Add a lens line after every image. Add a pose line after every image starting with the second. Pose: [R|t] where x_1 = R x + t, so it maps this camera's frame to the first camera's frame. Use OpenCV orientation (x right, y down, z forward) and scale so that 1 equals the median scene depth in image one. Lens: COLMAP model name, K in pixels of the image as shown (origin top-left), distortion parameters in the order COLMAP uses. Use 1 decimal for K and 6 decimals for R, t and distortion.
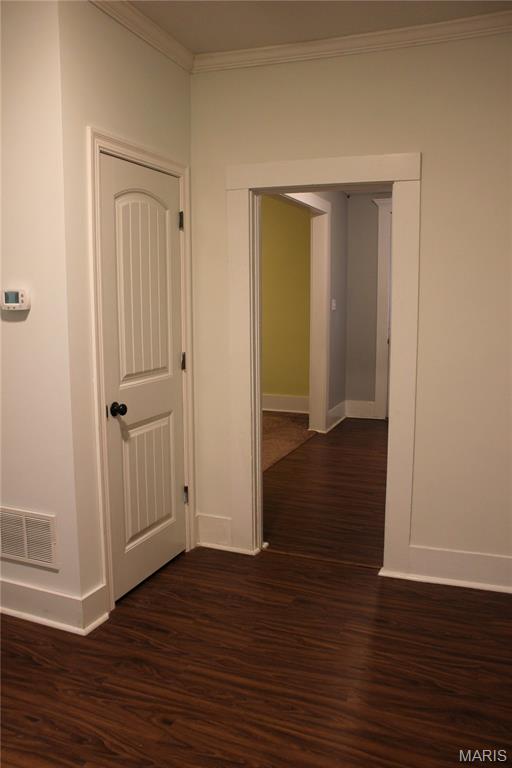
lens RADIAL K [[641.2, 0, 248.2], [0, 641.2, 389.7], [0, 0, 1]] dist [-0.155445, 0.129079]
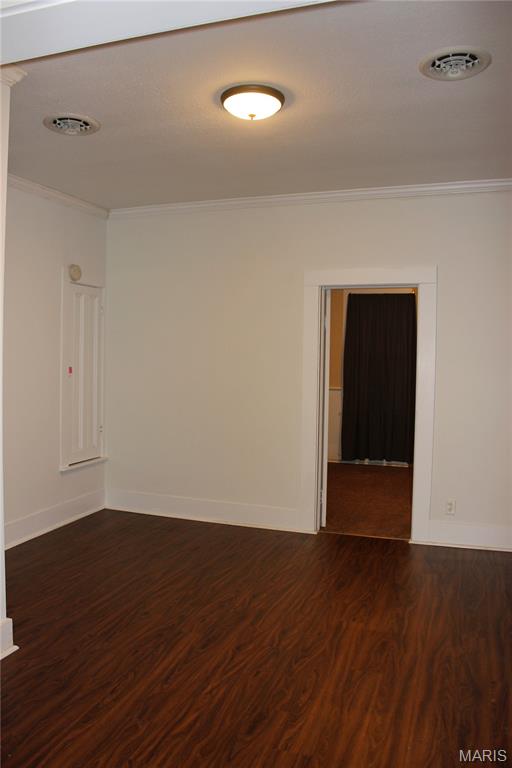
lens RADIAL K [[641.2, 0, 258.4], [0, 641.2, 383.9], [0, 0, 1]] dist [-0.155445, 0.129079]
pose [[-0.064091, -0.051756, 0.996601, -1.639924], [0.128441, 0.989920, 0.059669, -0.105225], [-0.989644, 0.131829, -0.056797, 0.684014]]
